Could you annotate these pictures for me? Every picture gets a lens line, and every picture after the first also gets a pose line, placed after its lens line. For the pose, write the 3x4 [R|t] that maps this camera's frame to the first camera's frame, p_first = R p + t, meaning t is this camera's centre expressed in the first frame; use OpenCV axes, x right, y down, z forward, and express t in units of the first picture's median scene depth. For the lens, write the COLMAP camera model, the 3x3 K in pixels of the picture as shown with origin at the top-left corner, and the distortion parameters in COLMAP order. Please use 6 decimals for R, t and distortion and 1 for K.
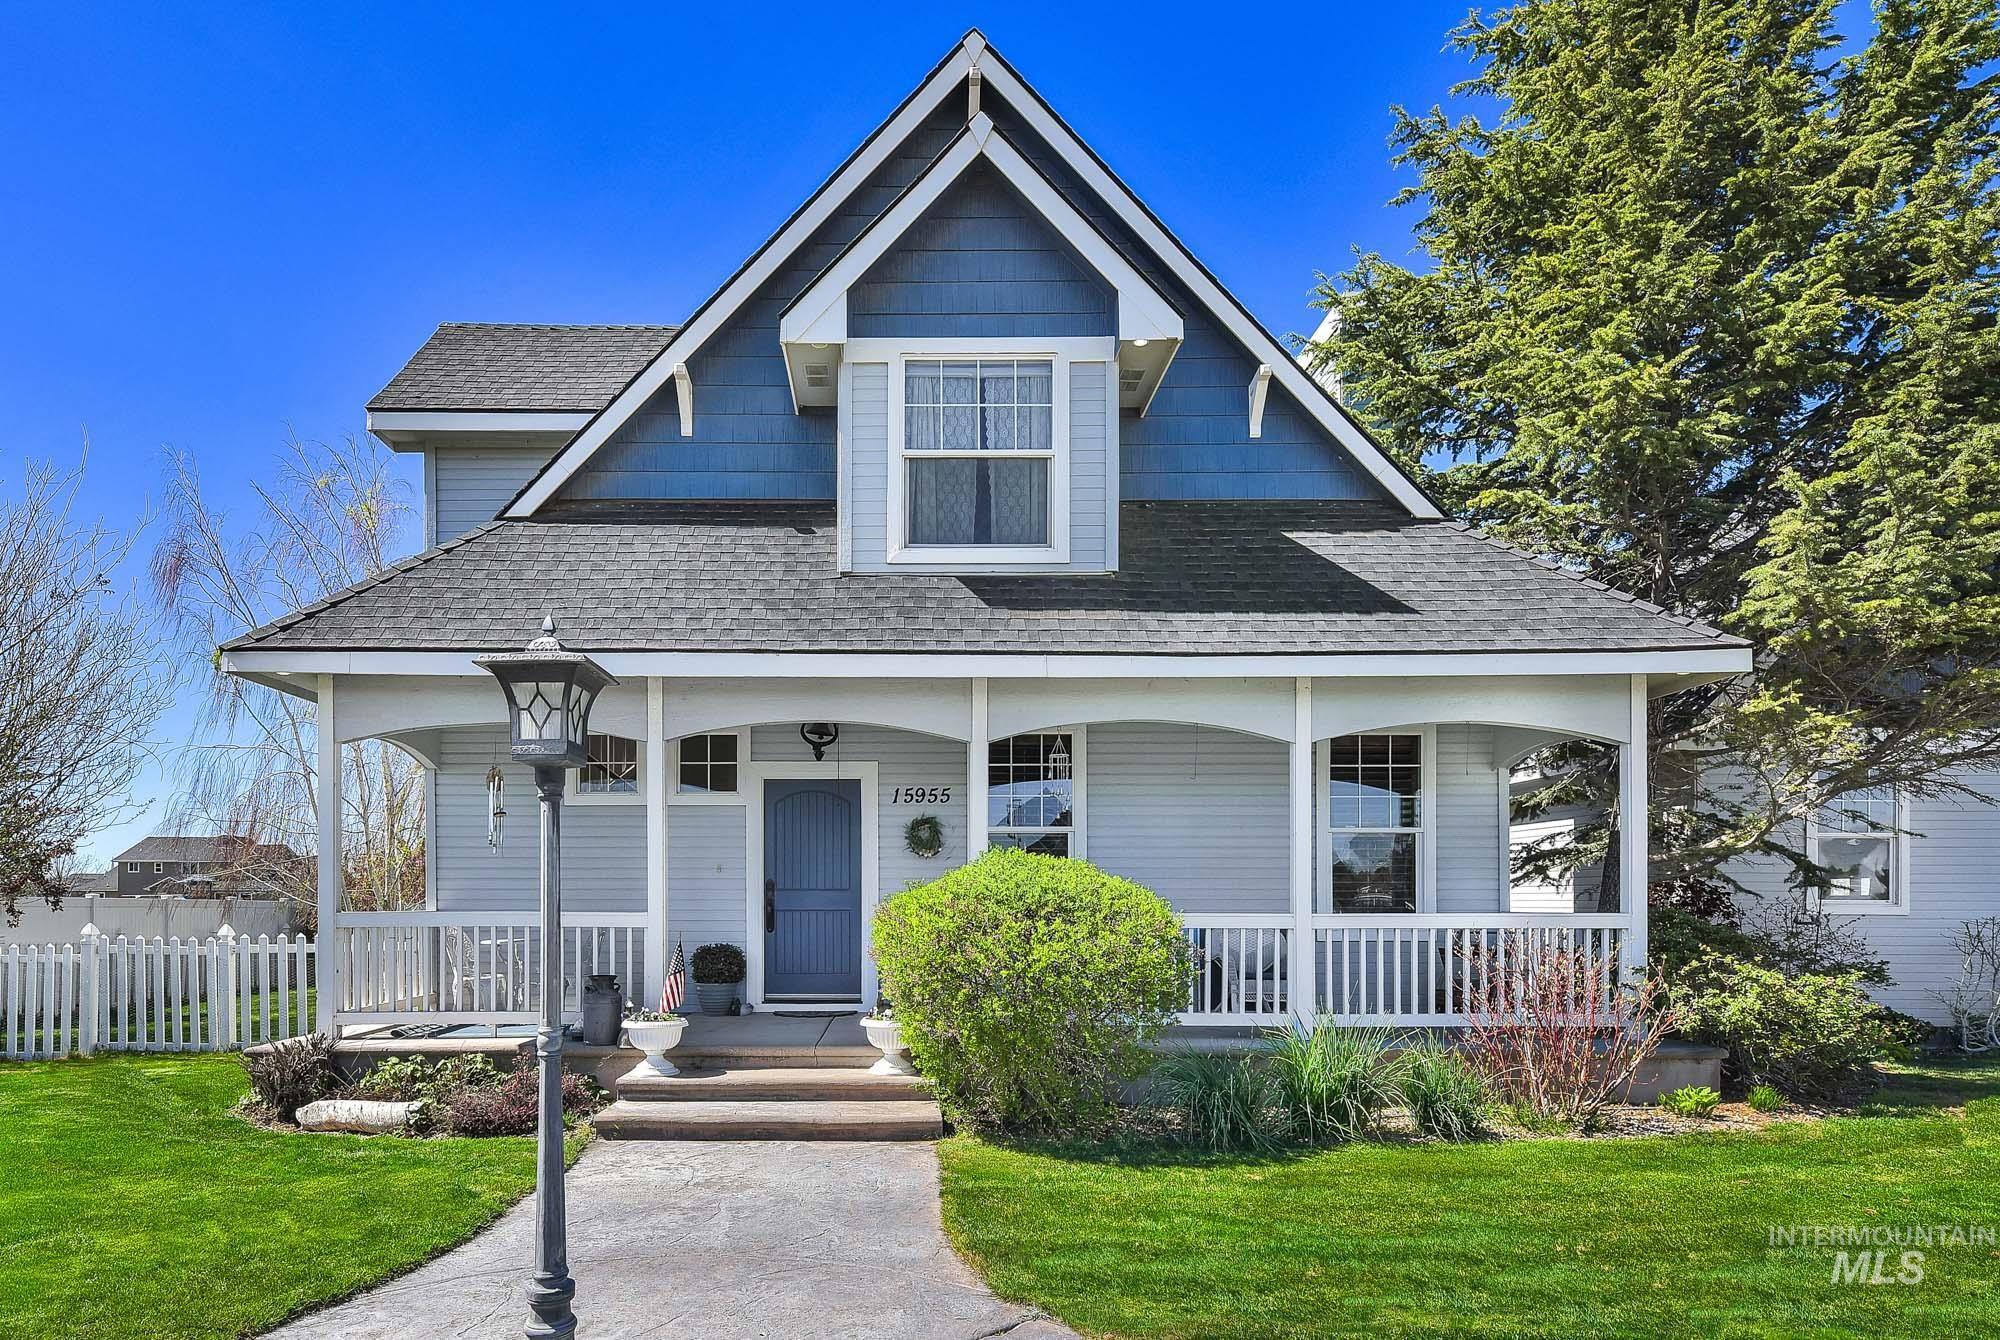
lens RADIAL K [[1029.6, 0, 928.1], [0, 1029.6, 893.3], [0, 0, 1]] dist [0.007396, 0.001777]
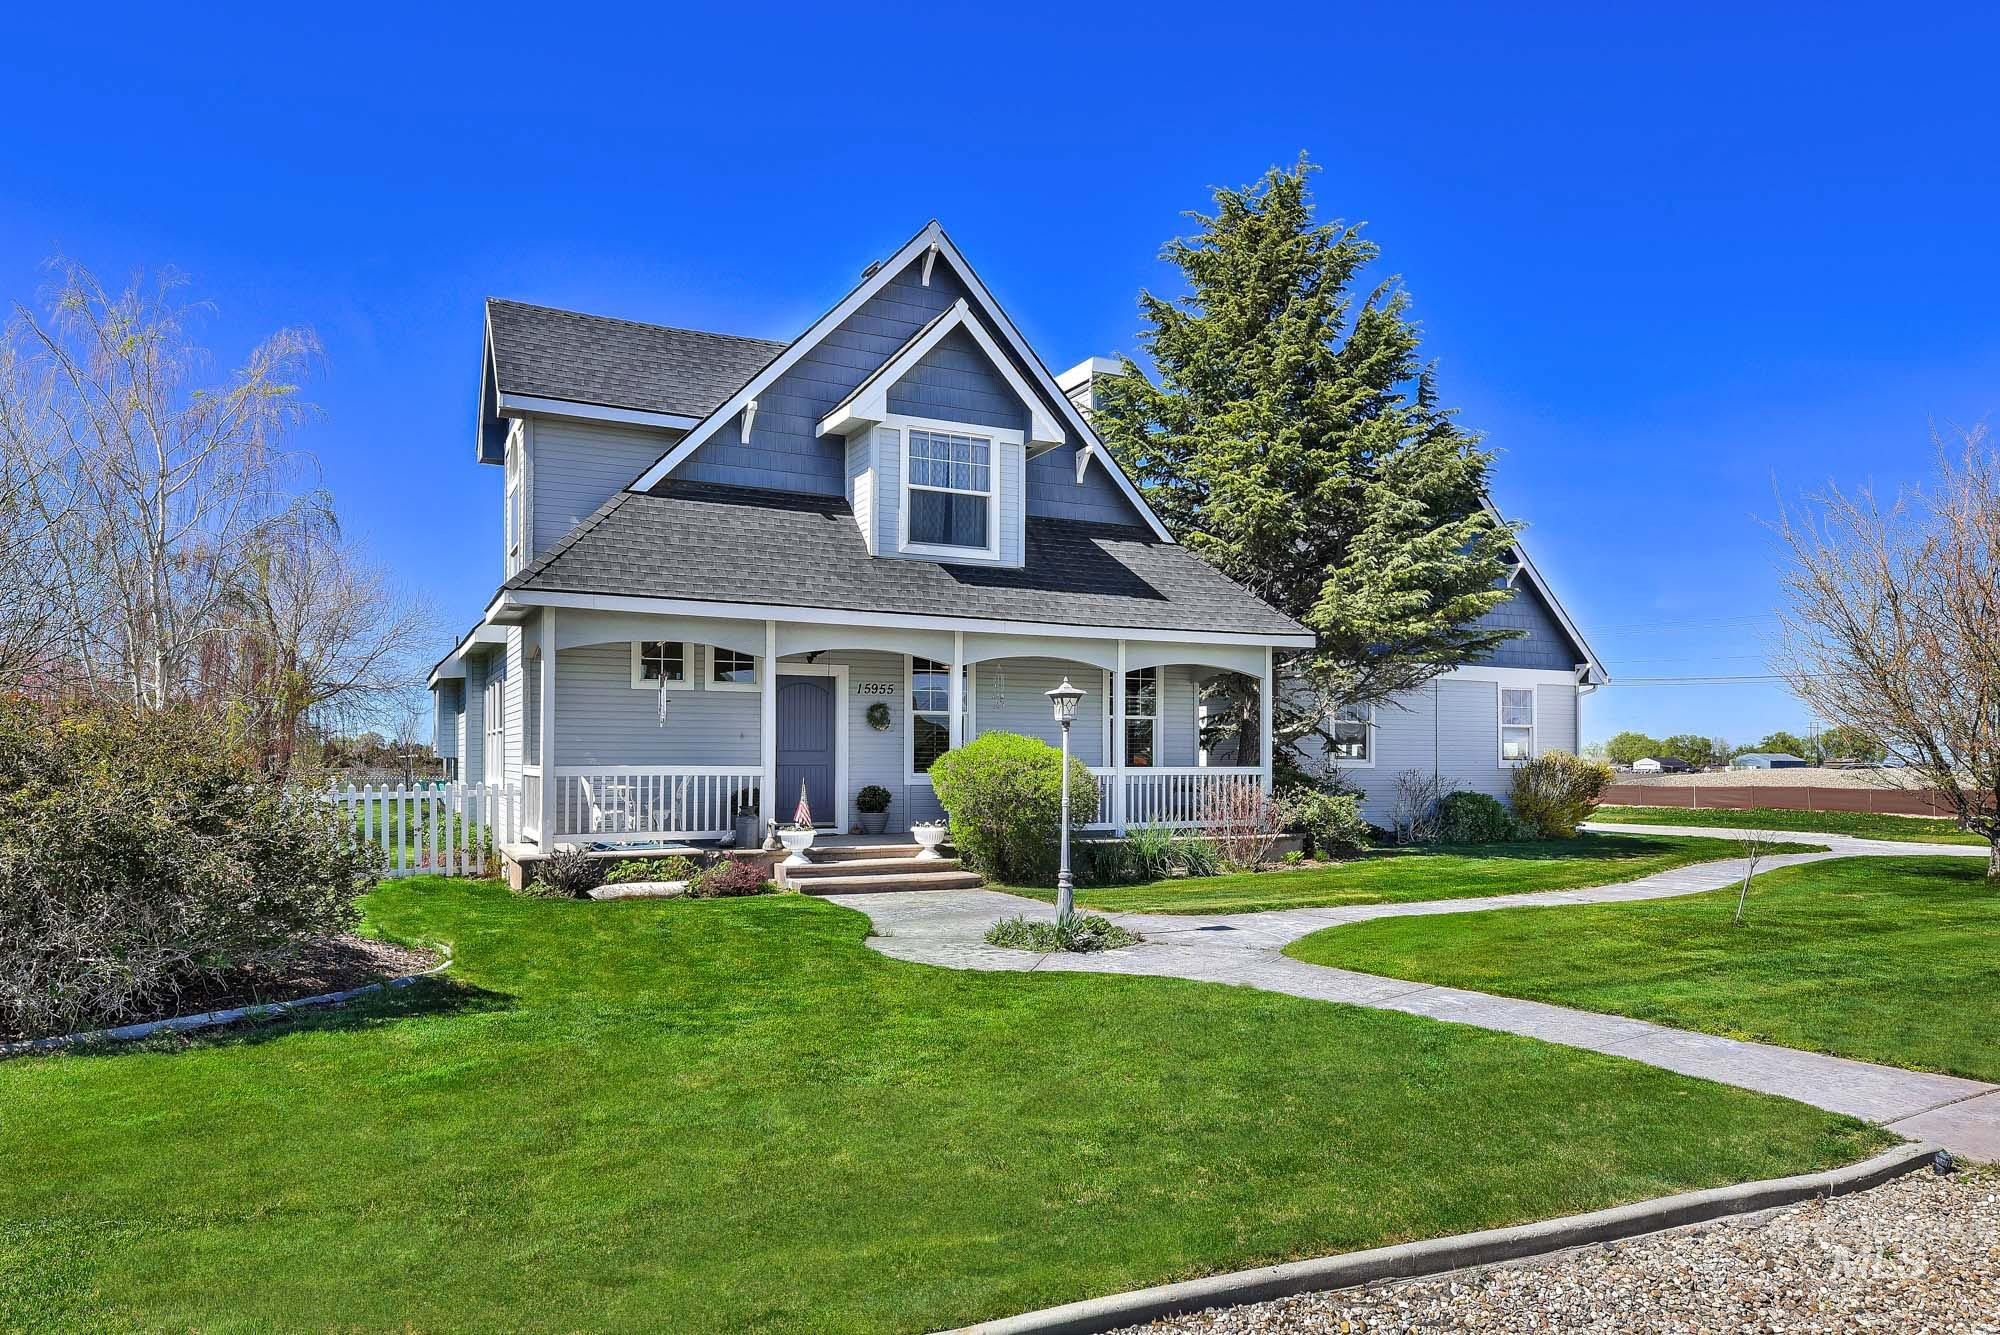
lens RADIAL K [[1235.6, 0, 998.2], [0, 1235.6, 728.4], [0, 0, 1]] dist [0.021527, 0.000272]
pose [[0.896818, 0.013305, 0.442199, -0.761750], [-0.006381, 0.999833, -0.017141, -0.008861], [-0.442353, 0.012551, 0.896753, -0.823399]]
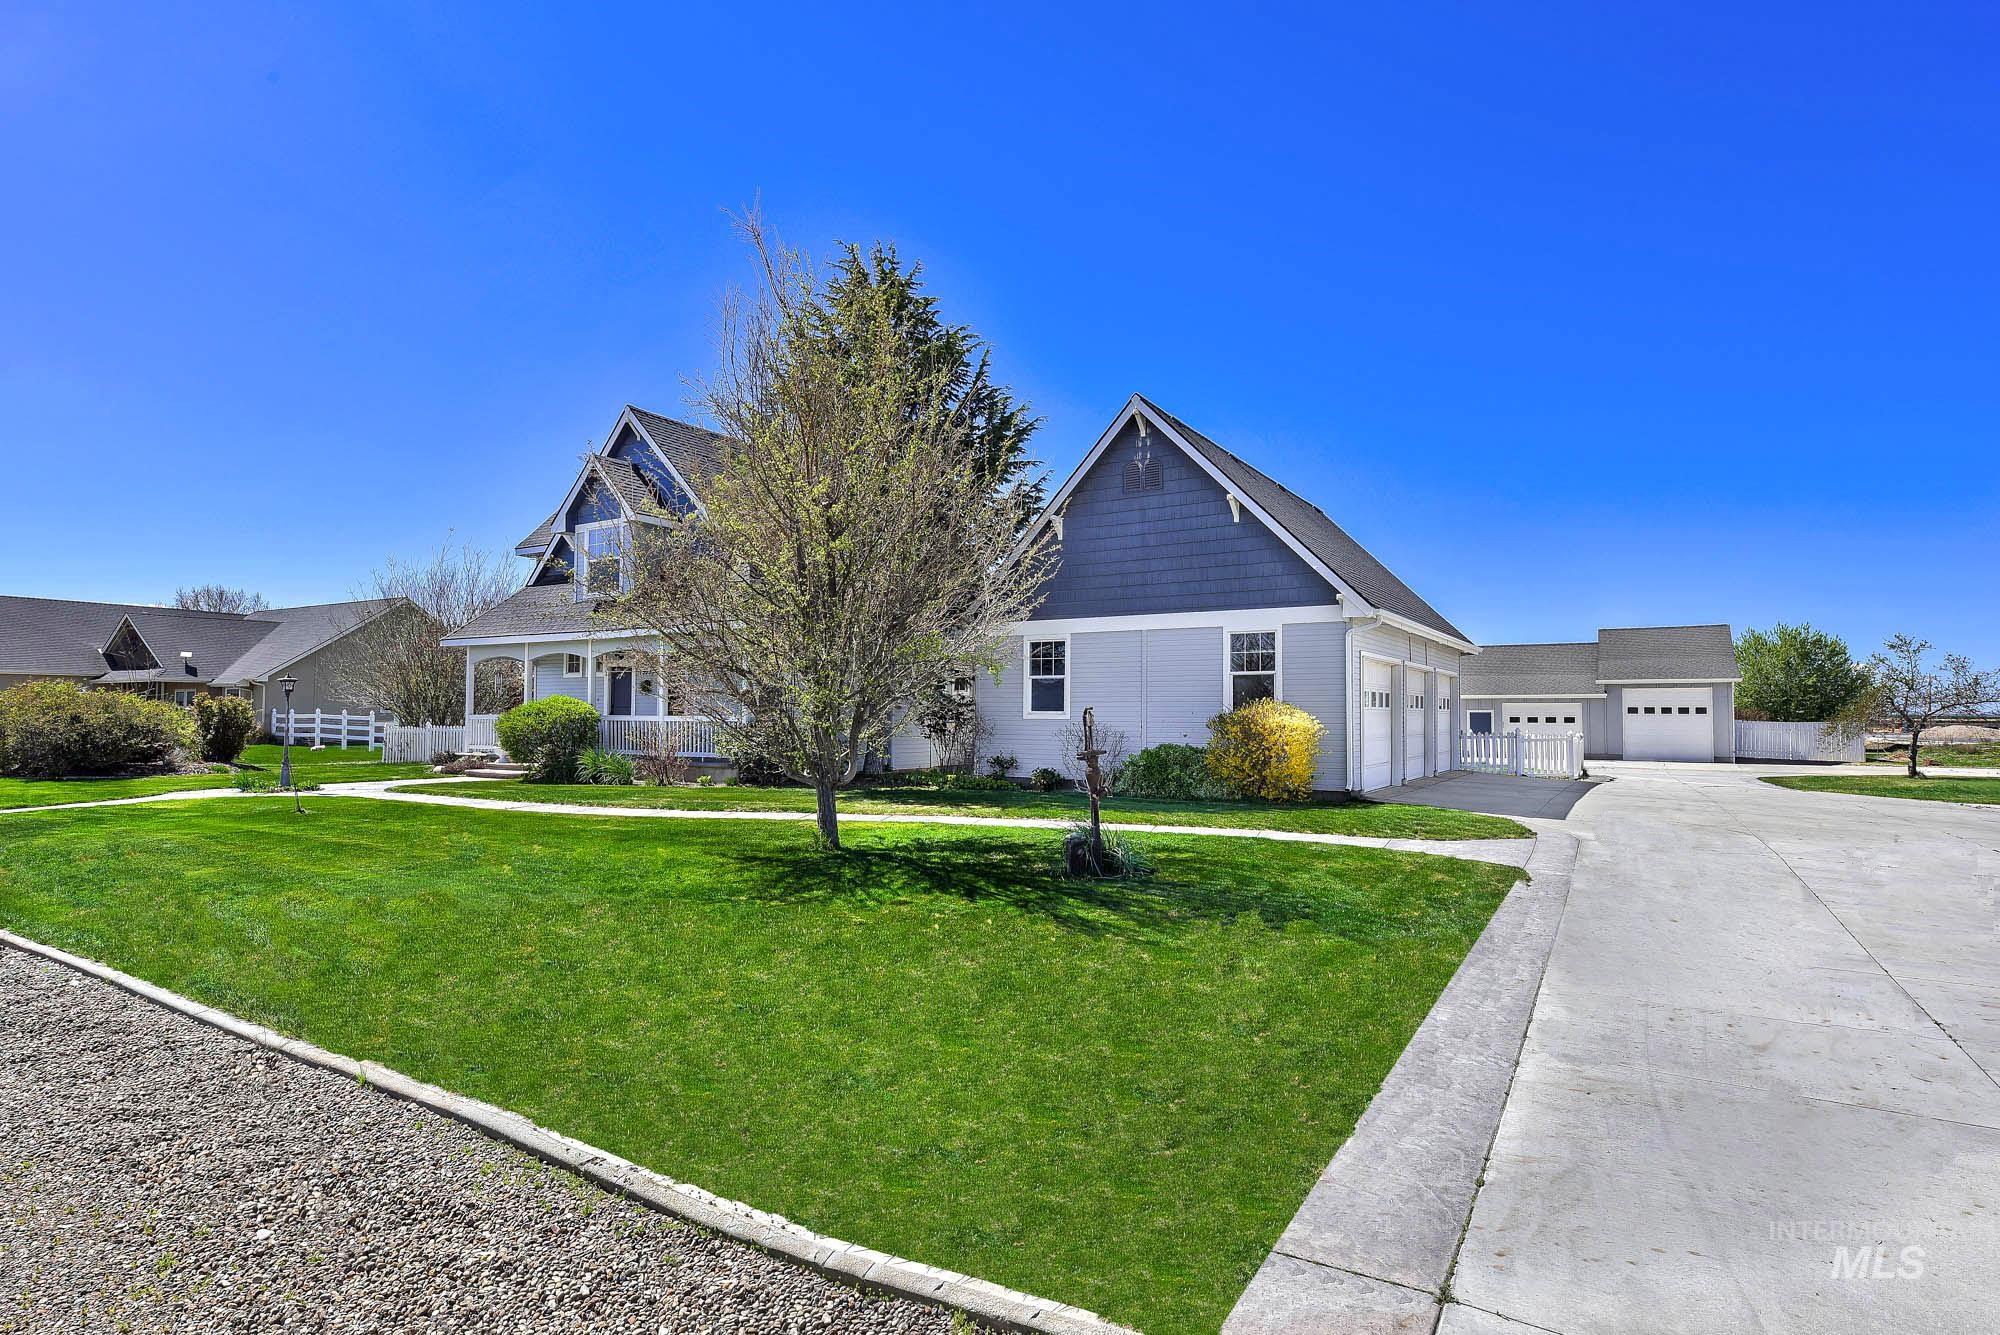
lens RADIAL K [[1014.1, 0, 1027.7], [0, 1014.1, 757.0], [0, 0, 1]] dist [0.014637, 0.000439]
pose [[0.859485, 0.020398, -0.510753, 2.538463], [0.004353, 0.998875, 0.047217, 0.004694], [0.511142, -0.042806, 0.858430, -0.884088]]
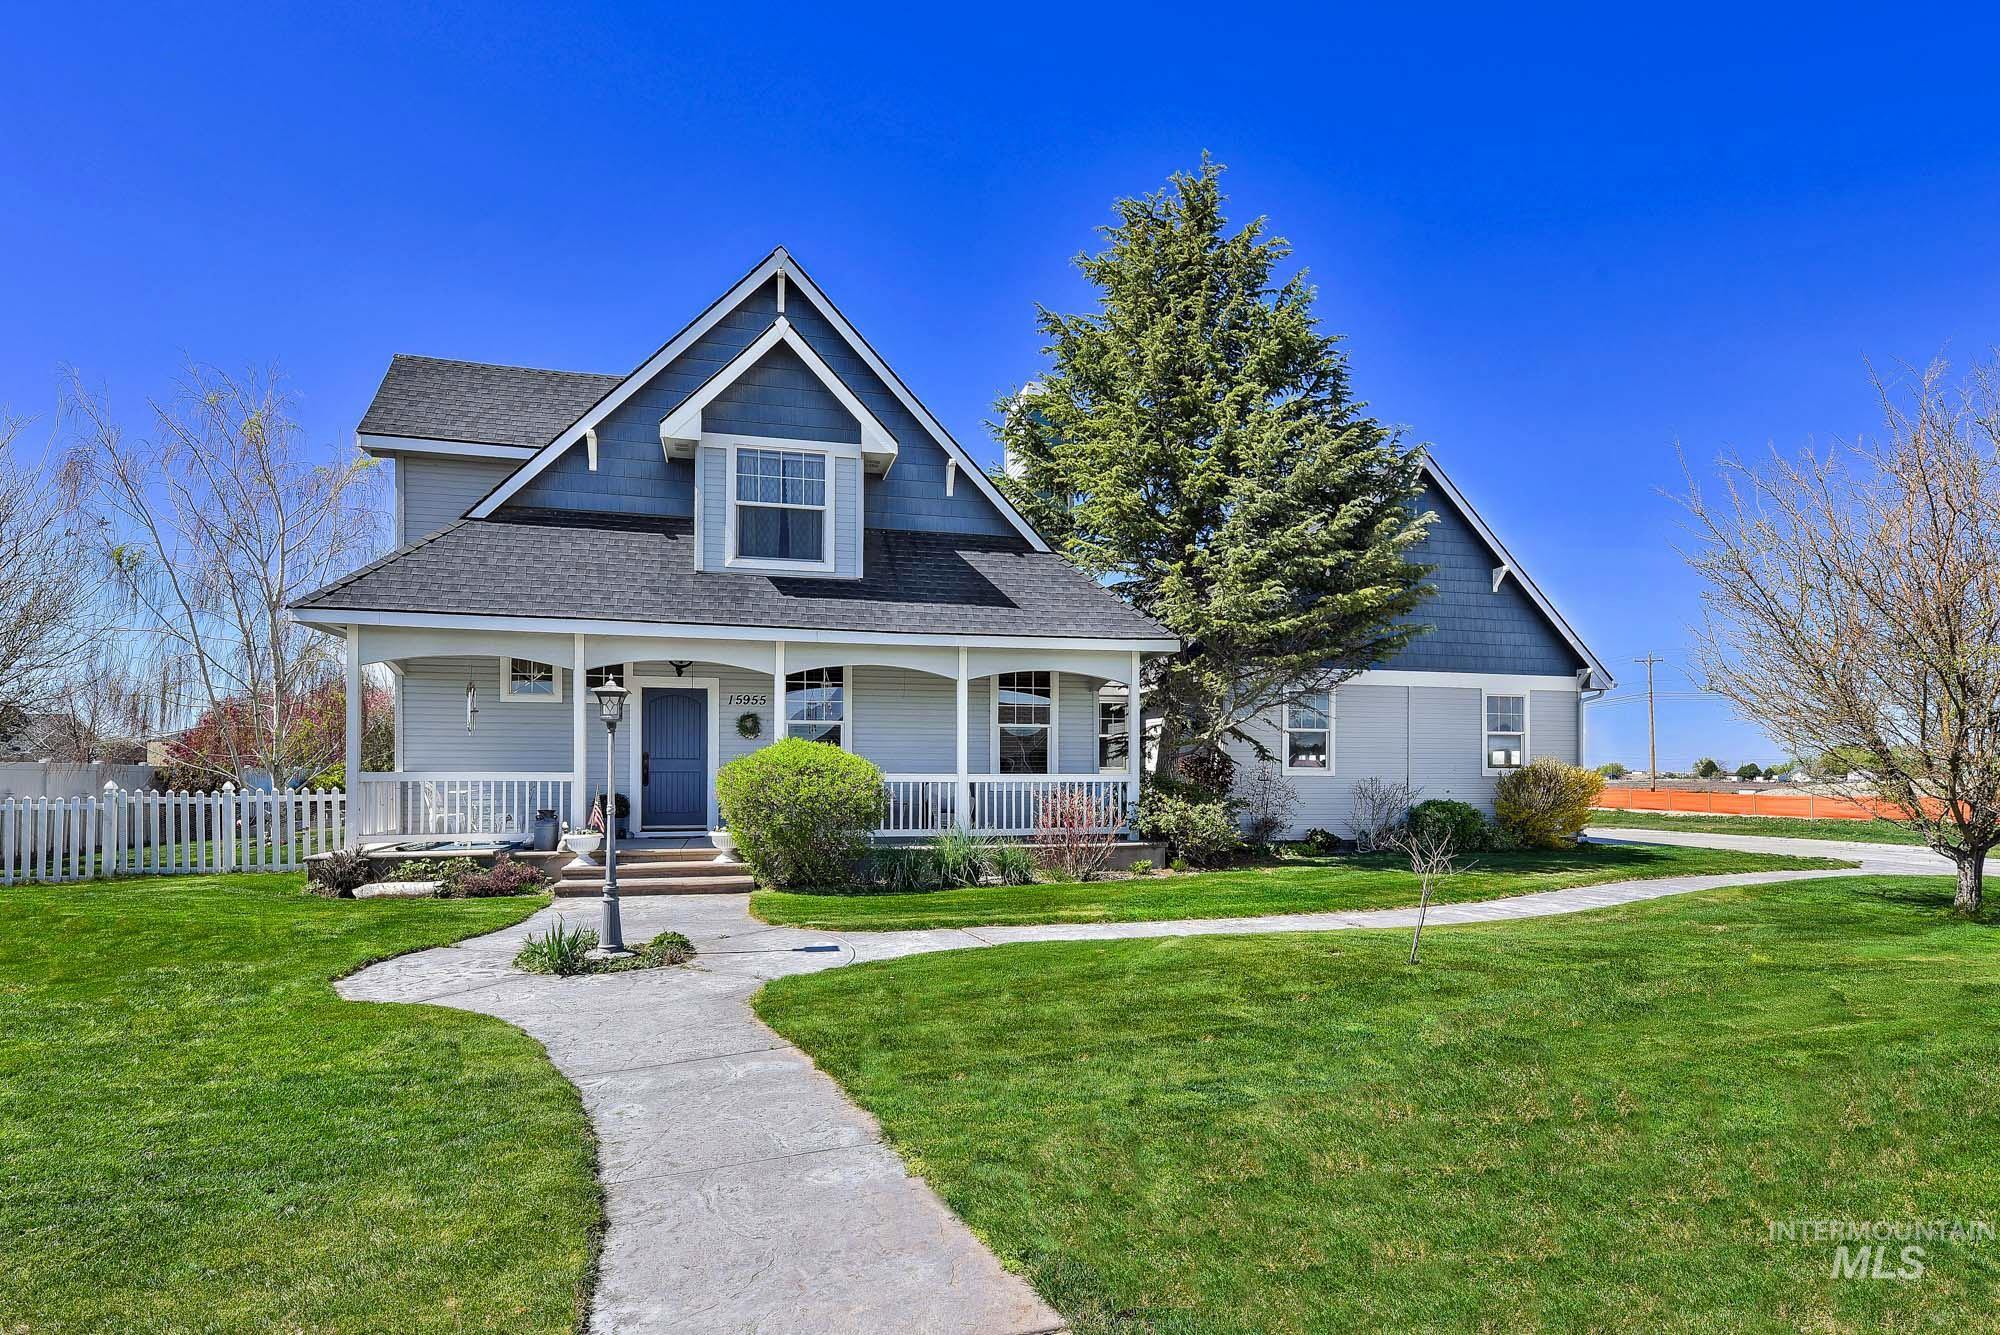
lens RADIAL K [[1014.1, 0, 1027.7], [0, 1014.1, 757.0], [0, 0, 1]] dist [0.014637, 0.000439]
pose [[0.969061, 0.005570, 0.246759, 0.031535], [-0.004820, 0.999982, -0.003642, -0.003821], [-0.246775, 0.002340, 0.969070, -0.742388]]
